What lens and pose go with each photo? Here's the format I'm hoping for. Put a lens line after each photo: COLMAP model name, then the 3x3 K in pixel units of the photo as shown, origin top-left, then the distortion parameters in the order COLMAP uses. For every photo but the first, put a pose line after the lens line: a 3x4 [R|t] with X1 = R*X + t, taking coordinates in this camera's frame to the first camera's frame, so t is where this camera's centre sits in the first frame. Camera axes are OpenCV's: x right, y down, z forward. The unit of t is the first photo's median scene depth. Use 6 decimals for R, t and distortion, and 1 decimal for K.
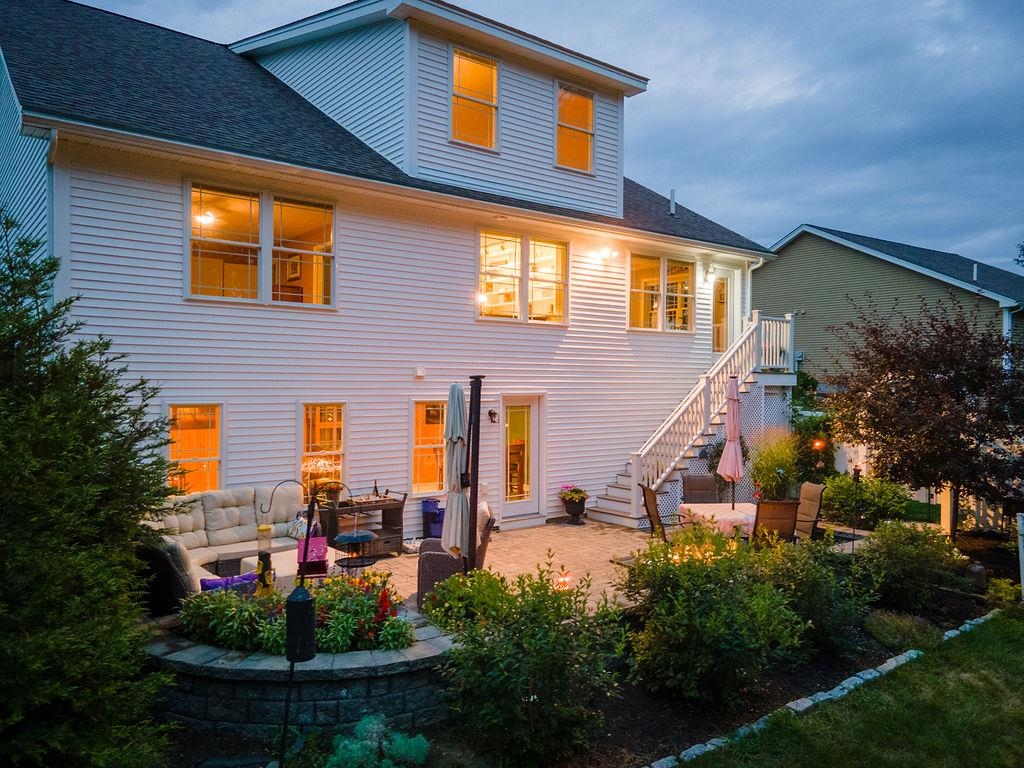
lens RADIAL K [[753.8, 0, 512.0], [0, 753.8, 384.0], [0, 0, 1]] dist [0.043658, -0.000239]
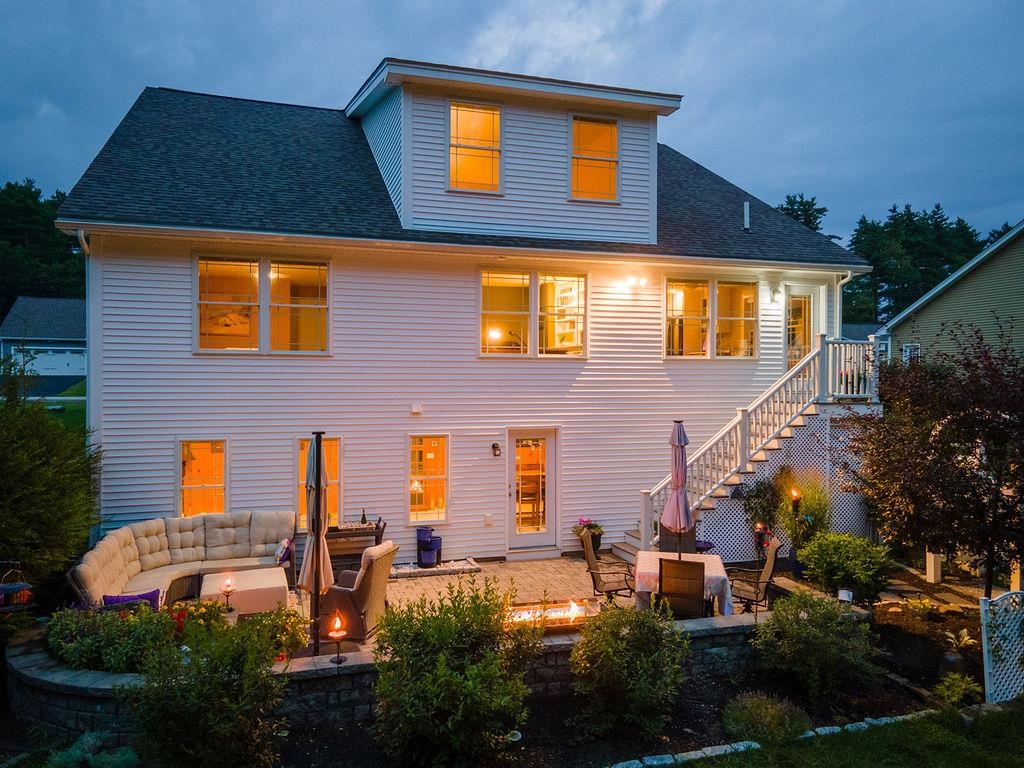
lens RADIAL K [[753.8, 0, 512.0], [0, 753.8, 384.0], [0, 0, 1]] dist [0.043658, -0.000239]
pose [[0.934699, -0.005346, -0.355401, 0.340532], [0.004416, 0.999984, -0.003430, -0.040889], [0.355413, 0.001636, 0.934708, 0.038080]]
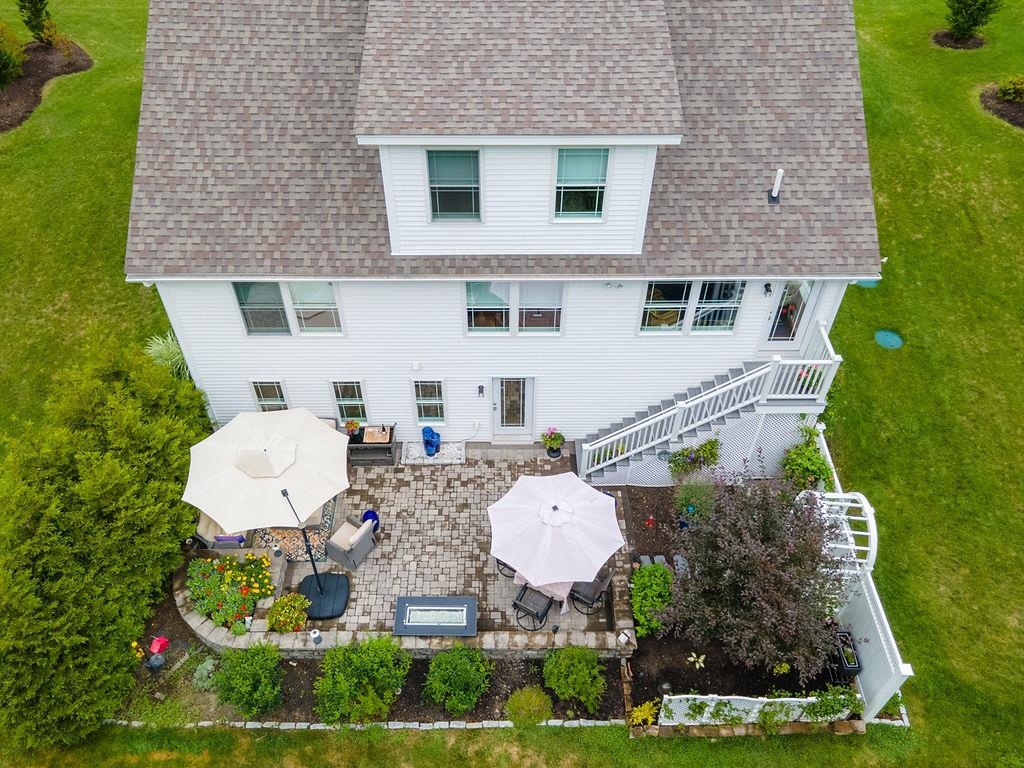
lens RADIAL K [[797.2, 0, 512.0], [0, 797.2, 384.0], [0, 0, 1]] dist [0.015157, -0.000325]
pose [[0.792308, 0.444542, -0.417887, 0.560311], [-0.007140, 0.691634, 0.722213, -0.909162], [0.610079, -0.569231, 0.551162, 0.247990]]
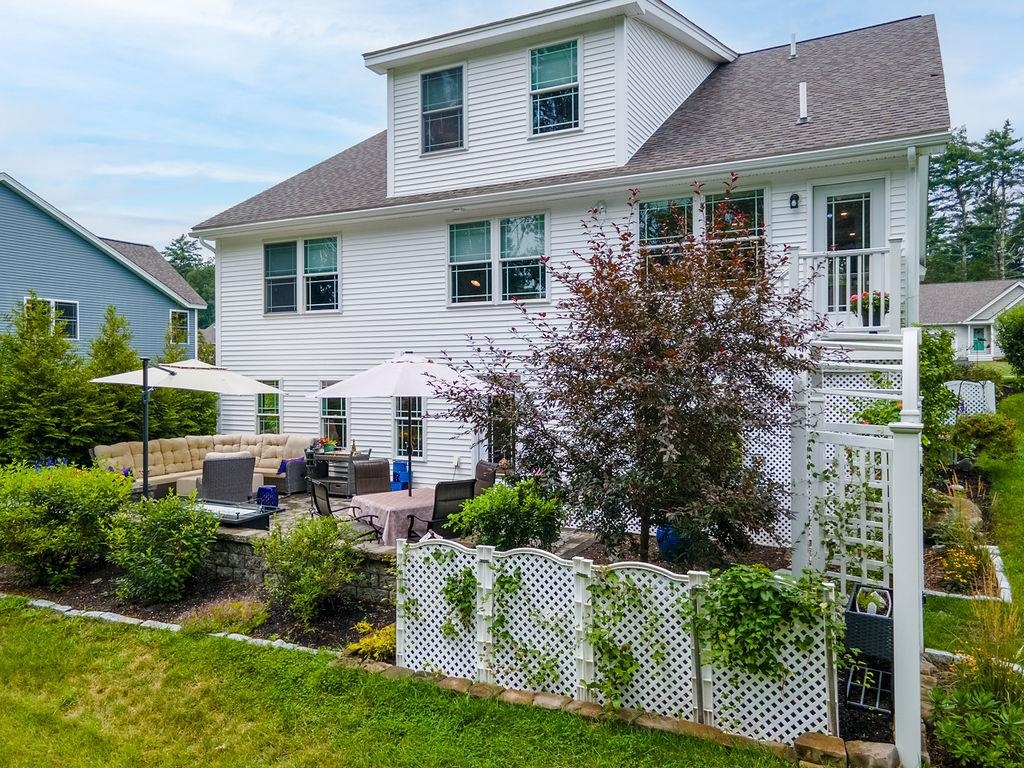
lens RADIAL K [[759.7, 0, 522.5], [0, 759.7, 387.7], [0, 0, 1]] dist [0.039948, 0.001058]
pose [[0.423059, 0.007553, -0.906071, 0.932456], [0.005199, 0.999929, 0.010763, 0.020294], [0.906087, -0.009264, 0.422989, 0.578177]]
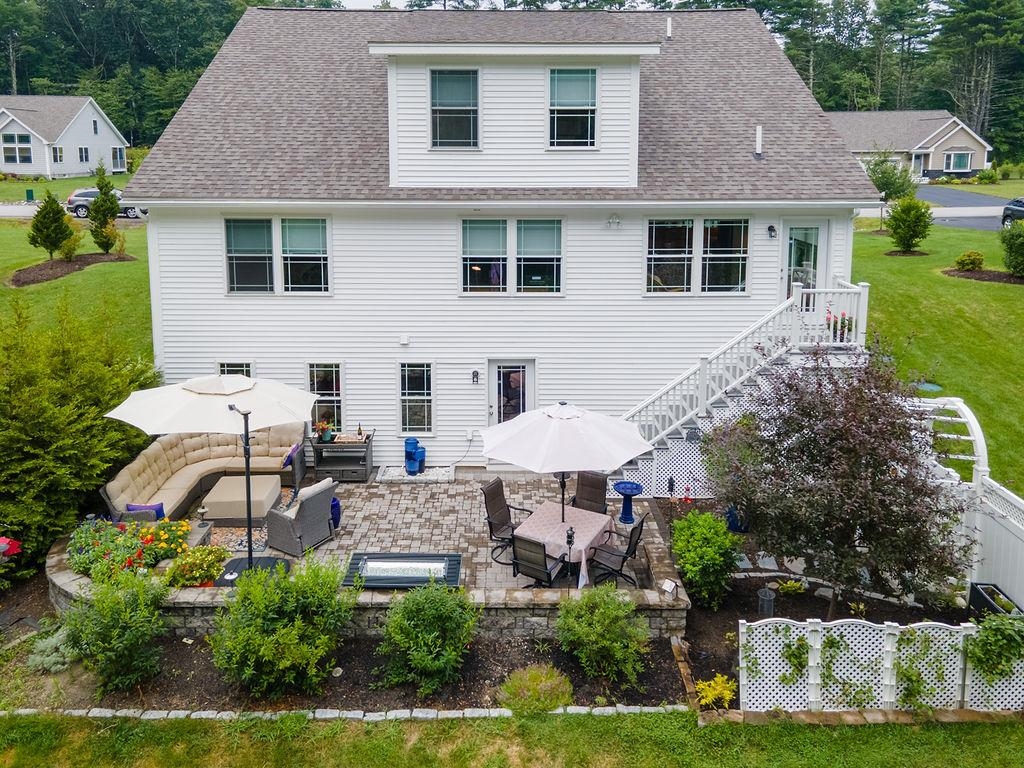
lens RADIAL K [[781.6, 0, 508.3], [0, 781.6, 265.1], [0, 0, 1]] dist [0.024177, 0.005140]
pose [[0.789089, 0.083255, -0.608610, 0.692999], [0.000342, 0.990713, 0.135968, -0.274207], [0.614278, -0.107500, 0.781733, 0.091788]]
